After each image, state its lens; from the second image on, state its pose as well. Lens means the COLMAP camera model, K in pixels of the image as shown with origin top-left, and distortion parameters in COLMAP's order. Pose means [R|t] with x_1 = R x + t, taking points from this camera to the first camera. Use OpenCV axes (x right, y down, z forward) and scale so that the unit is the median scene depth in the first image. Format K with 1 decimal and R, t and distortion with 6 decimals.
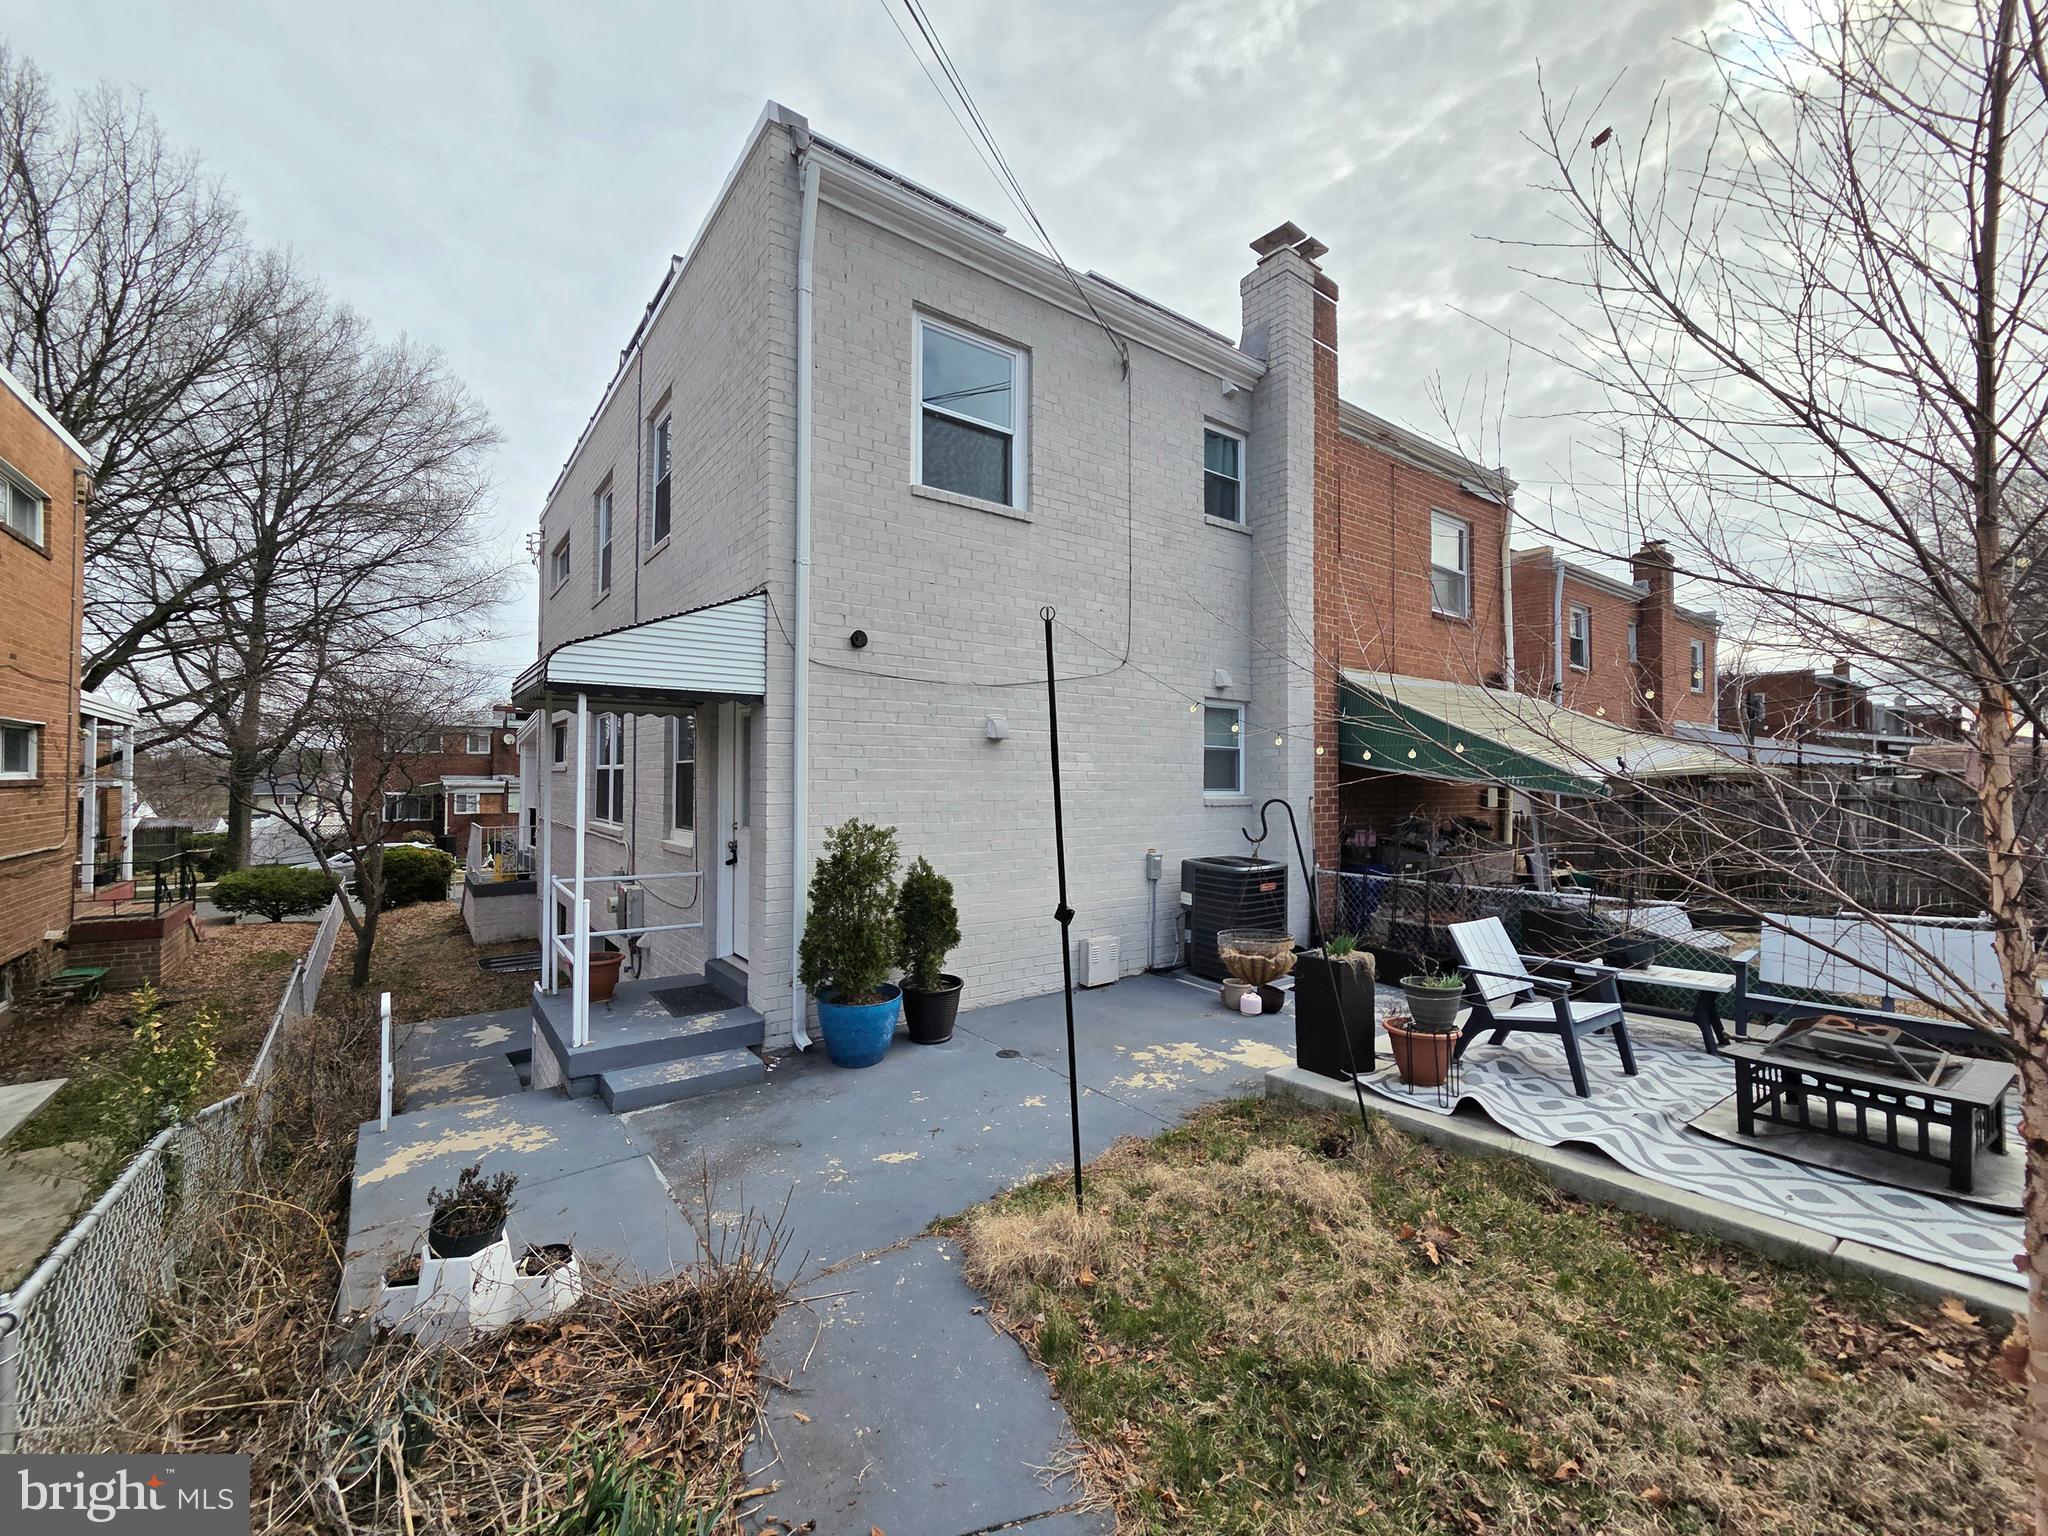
lens RADIAL K [[840.0, 0, 1019.7], [0, 840.0, 766.0], [0, 0, 1]] dist [0.008944, -0.001602]
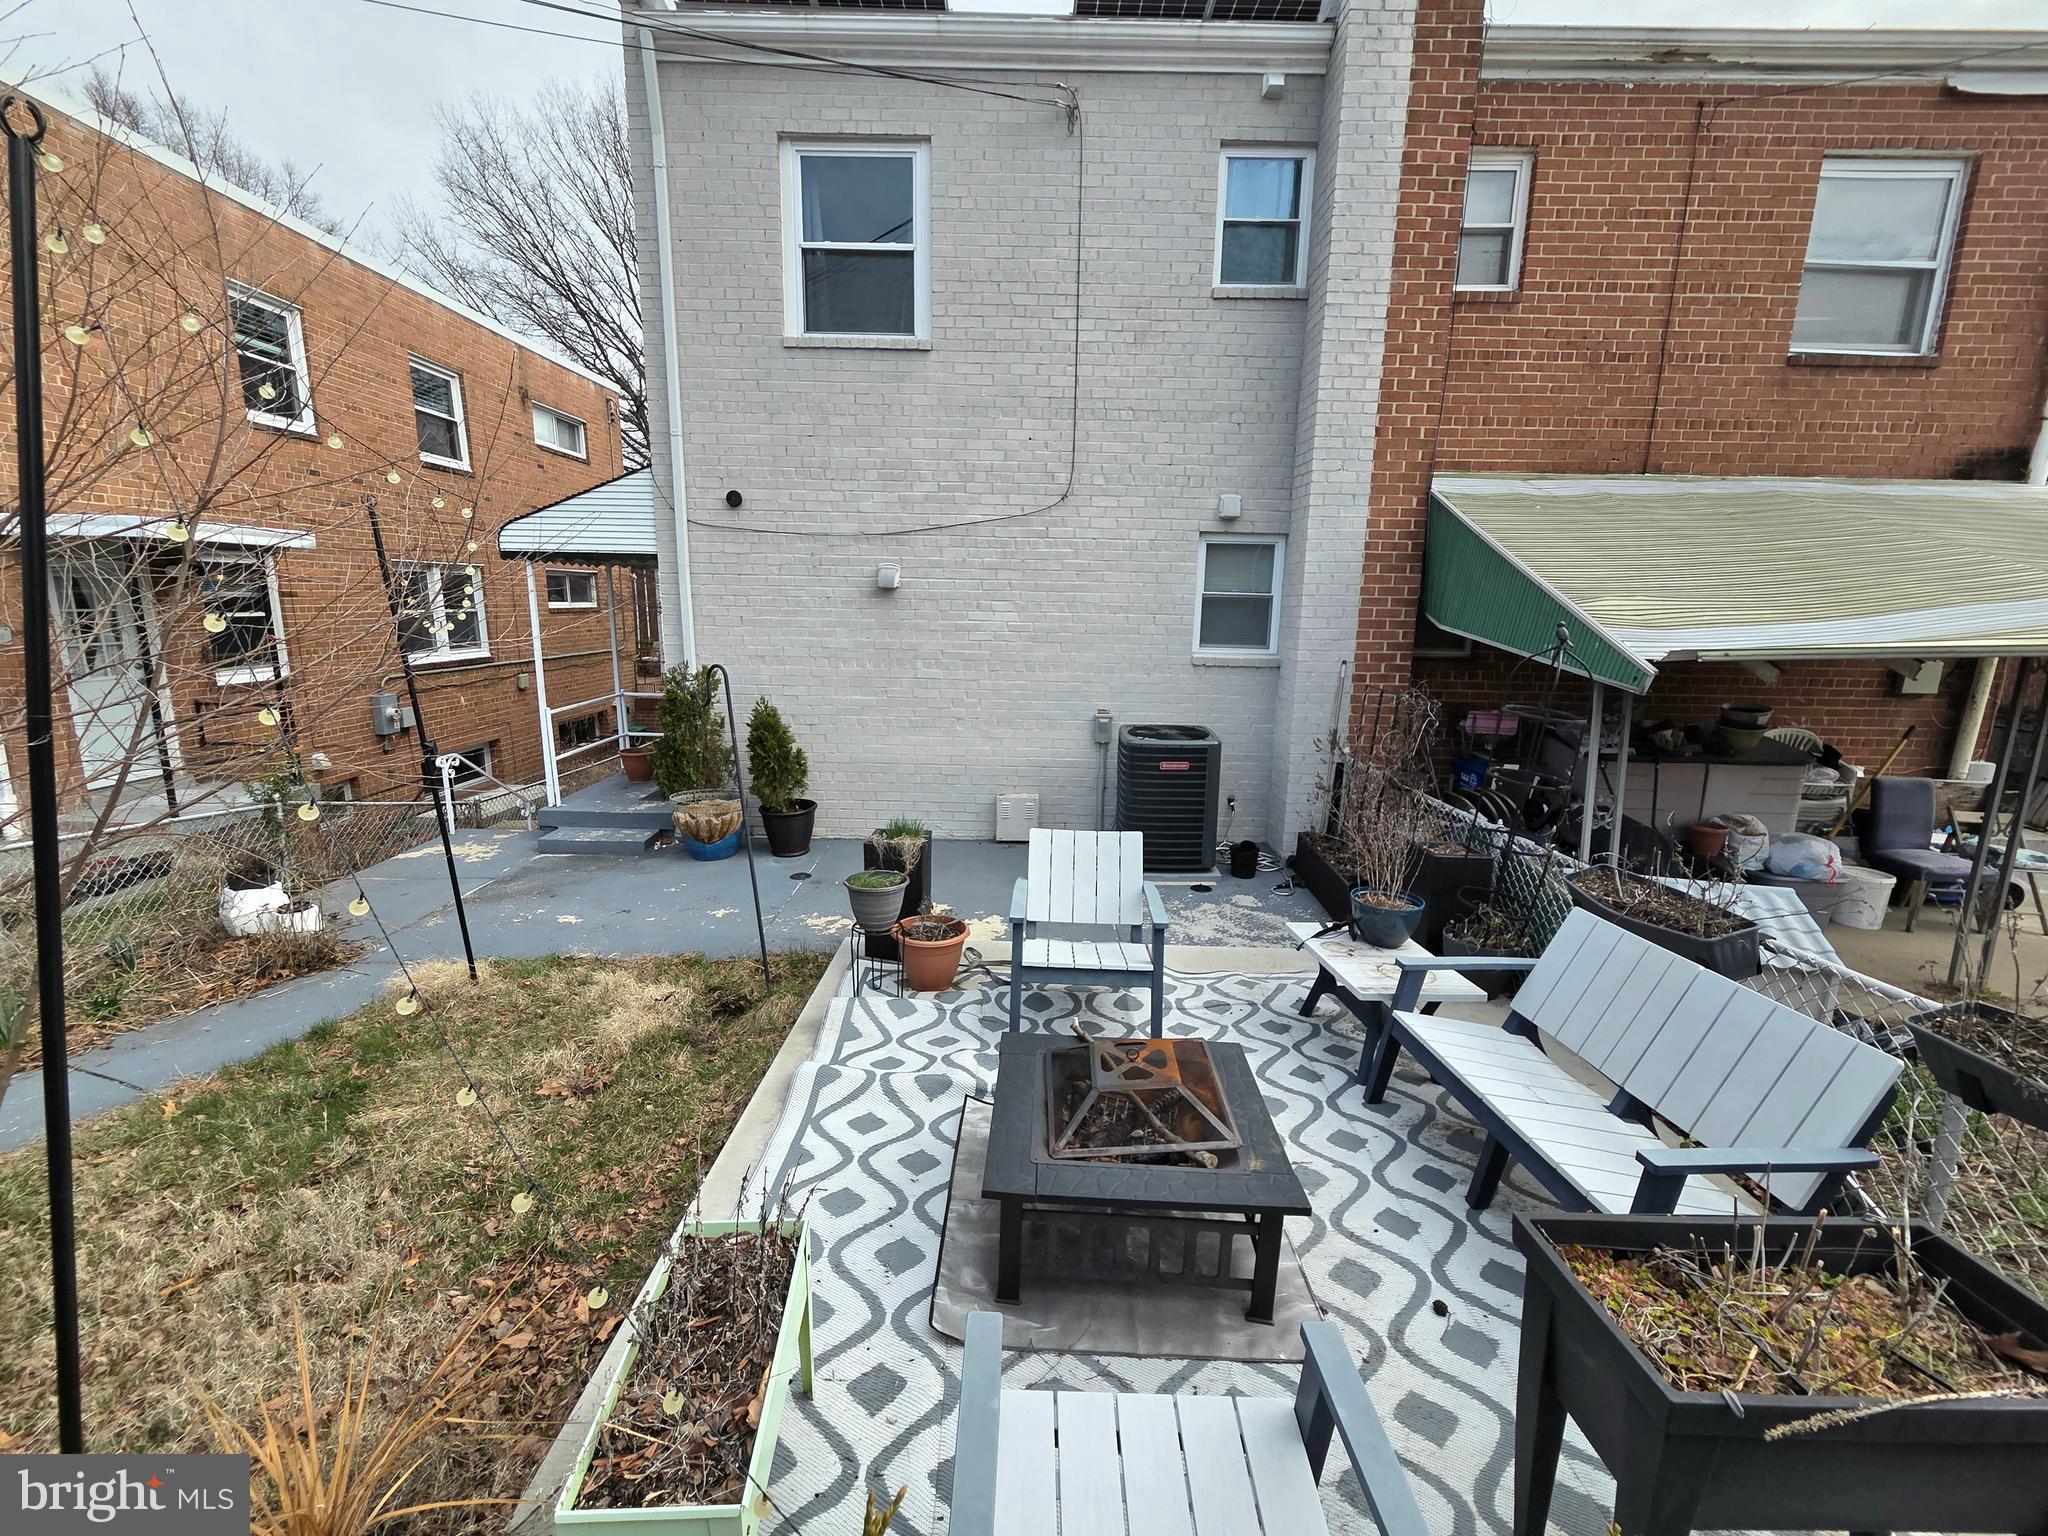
lens RADIAL K [[840.0, 0, 1026.6], [0, 840.0, 768.7], [0, 0, 1]] dist [0.008944, -0.001602]
pose [[0.797697, 0.130537, -0.588761, 0.707890], [-0.005687, 0.977877, 0.209105, -0.031067], [0.603031, -0.163454, 0.780792, 0.258364]]
